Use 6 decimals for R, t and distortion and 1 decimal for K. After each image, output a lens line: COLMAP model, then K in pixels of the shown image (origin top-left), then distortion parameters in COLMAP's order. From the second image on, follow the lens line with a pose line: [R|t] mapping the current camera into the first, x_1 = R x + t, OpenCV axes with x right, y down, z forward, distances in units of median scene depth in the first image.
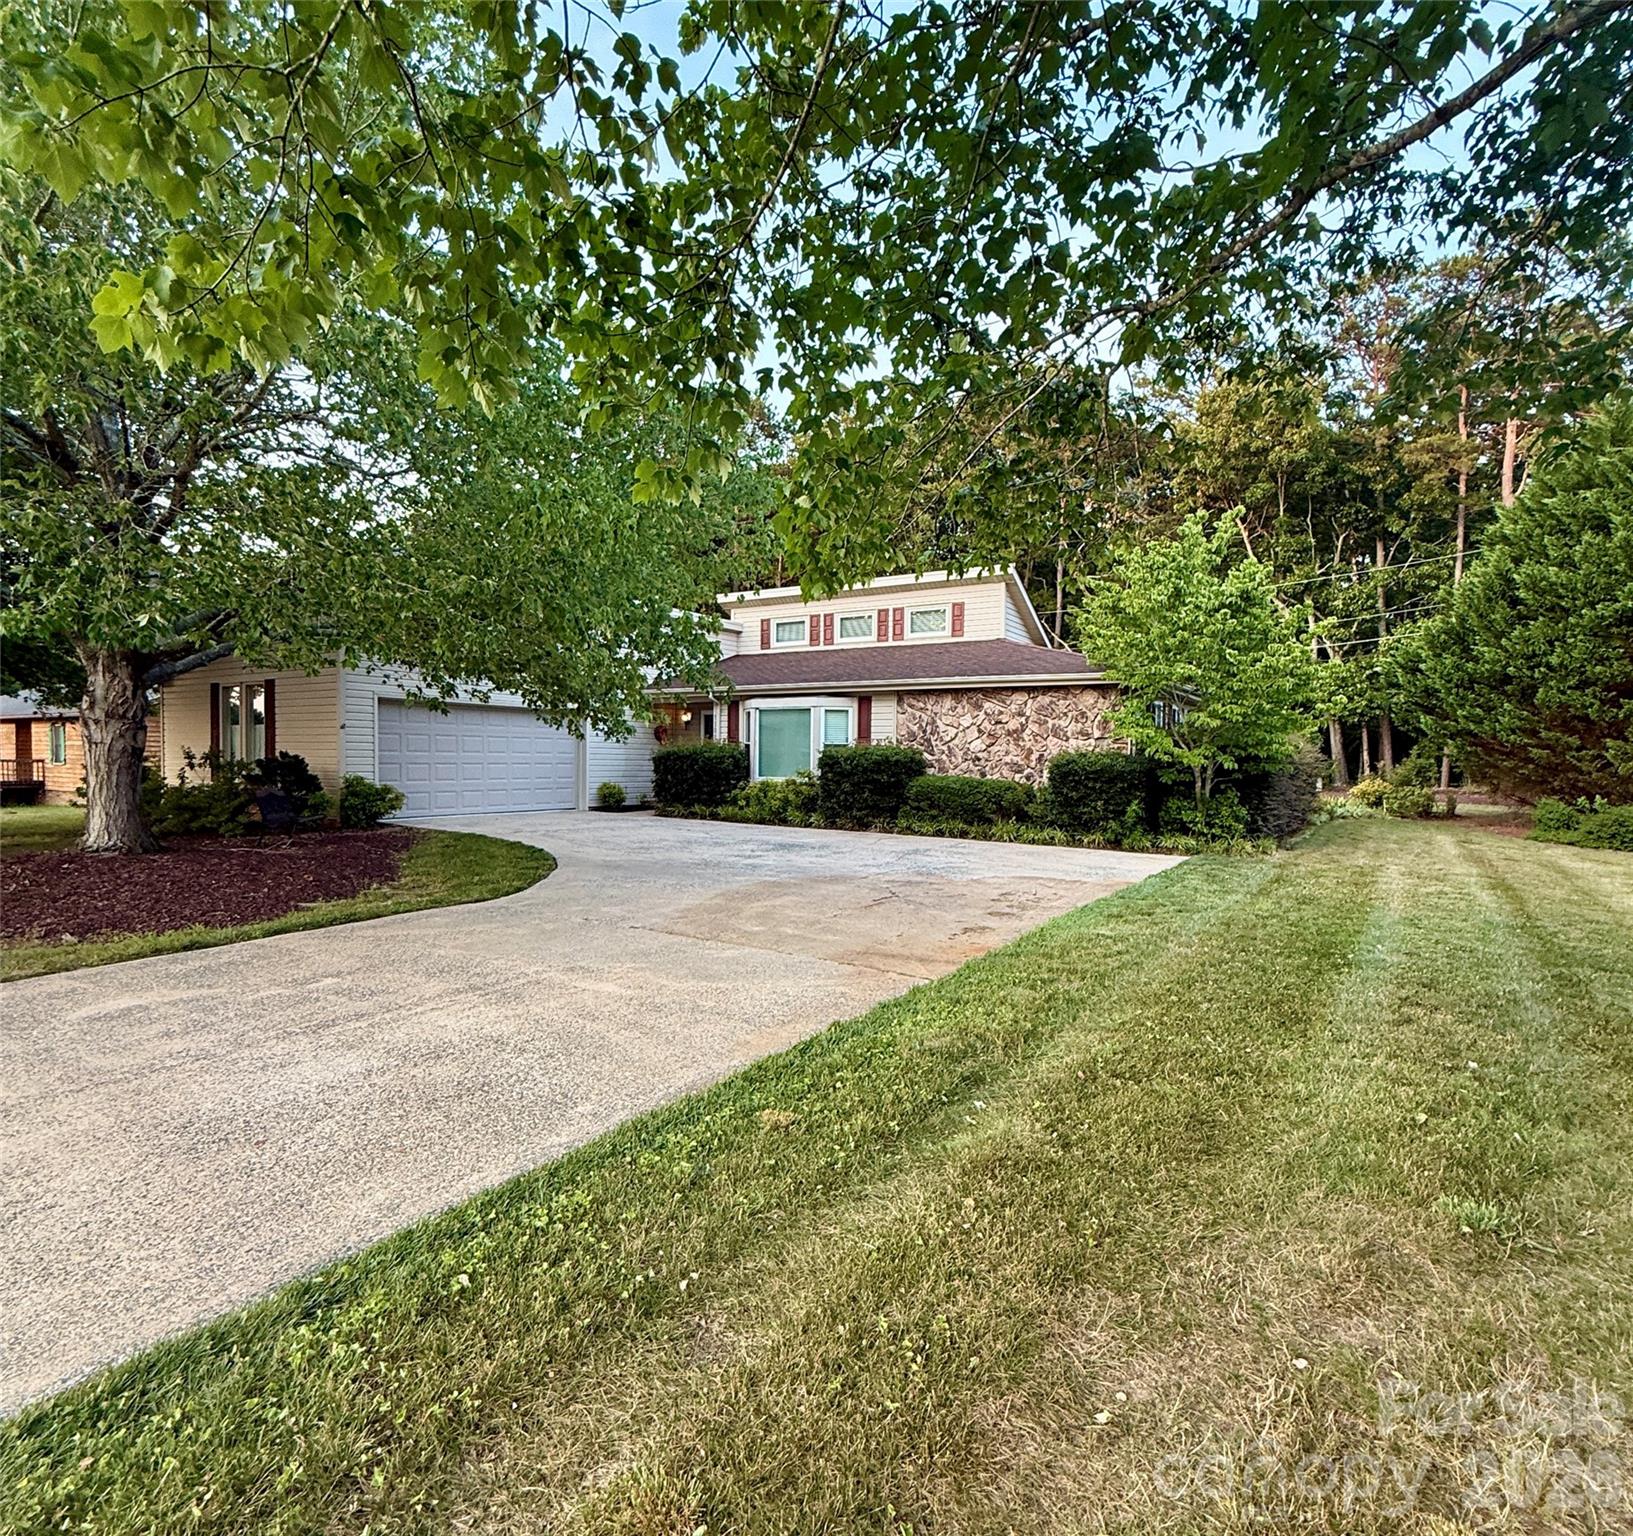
lens RADIAL K [[930.3, 0, 816.5], [0, 930.3, 768.0], [0, 0, 1]] dist [-0.001651, 0.000650]
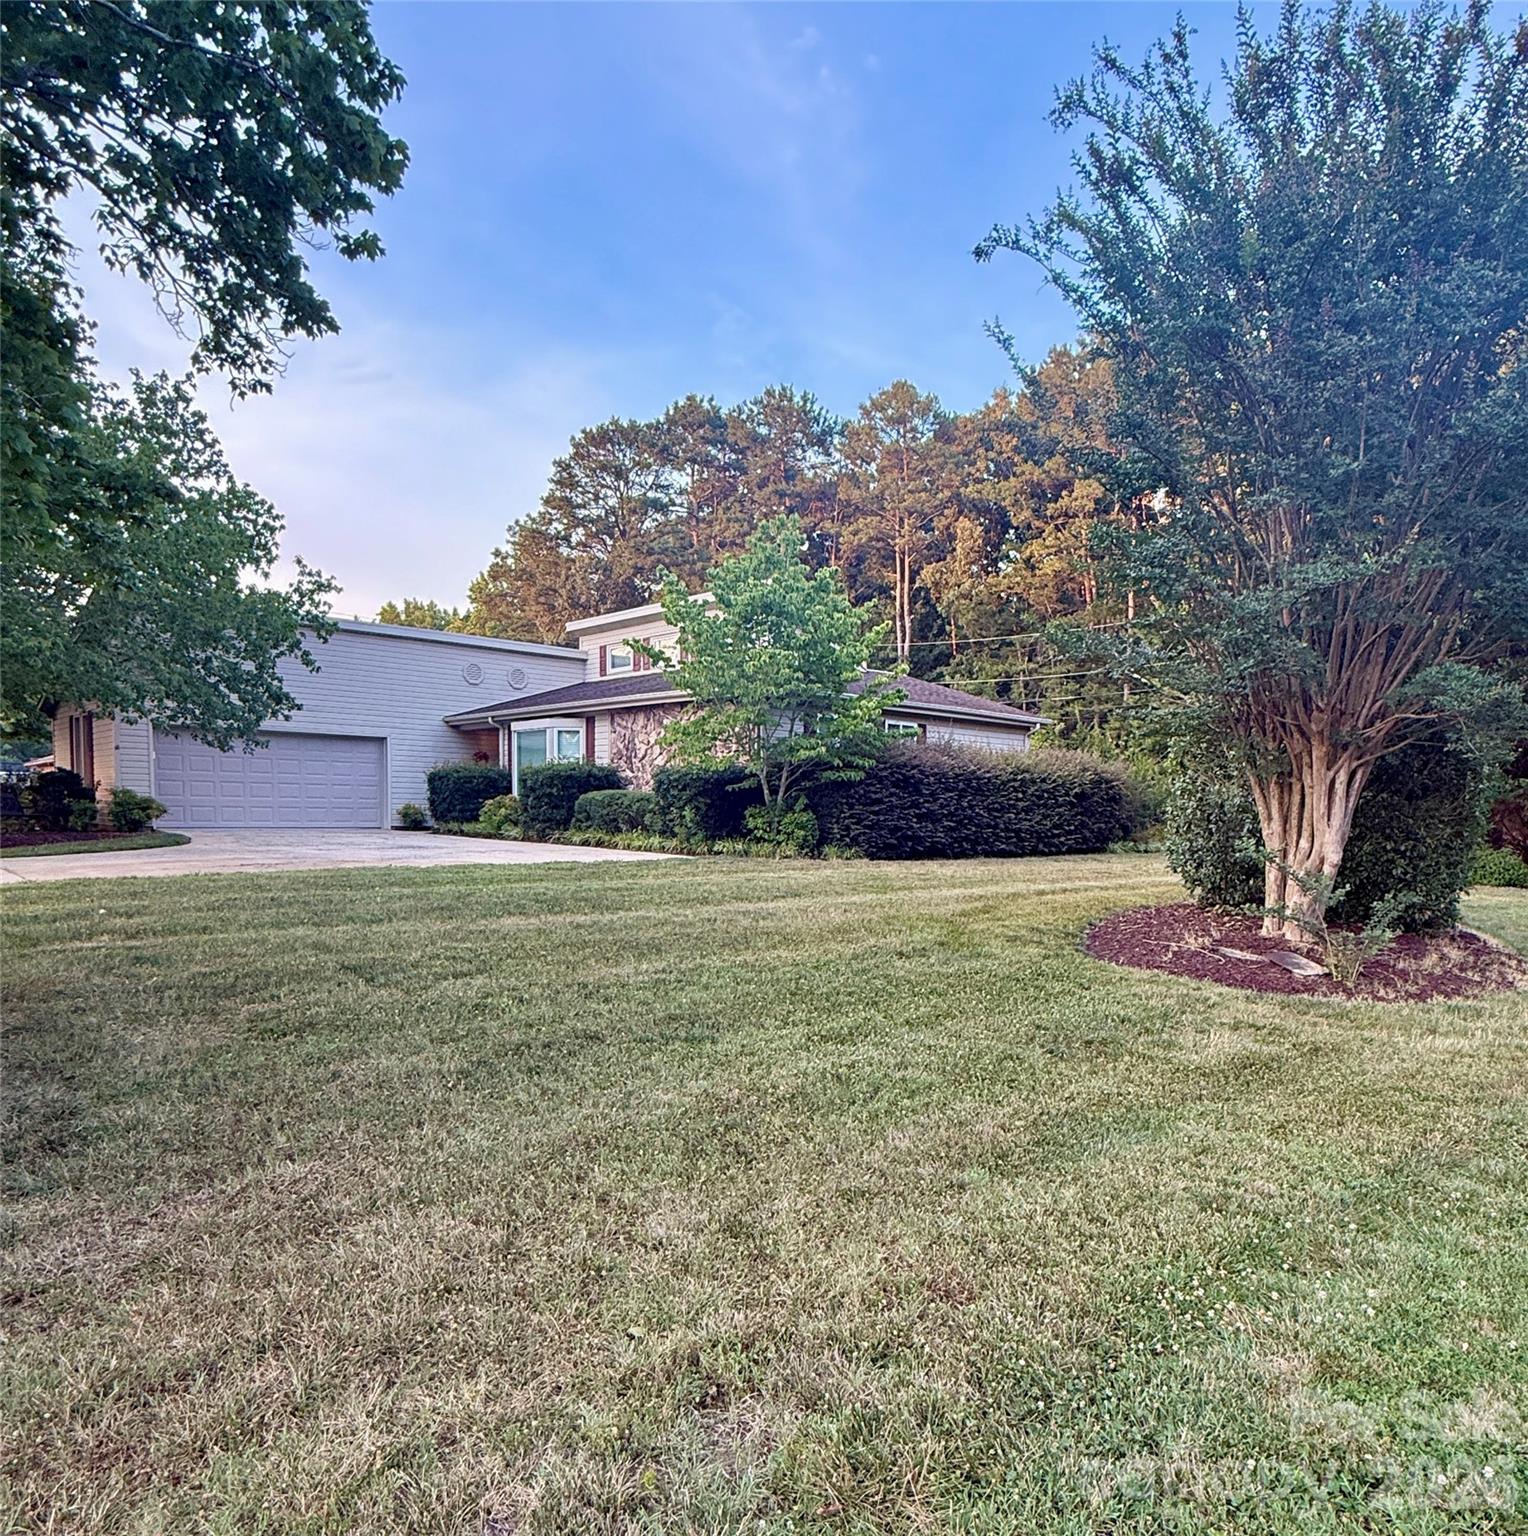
lens RADIAL K [[1085.0, 0, 760.0], [0, 1085.0, 783.6], [0, 0, 1]] dist [0.009606, 0.006983]
pose [[0.968479, -0.002918, -0.249077, 0.637777], [-0.006355, 0.999316, -0.036419, 0.047401], [0.249013, 0.036854, 0.967799, -0.135624]]
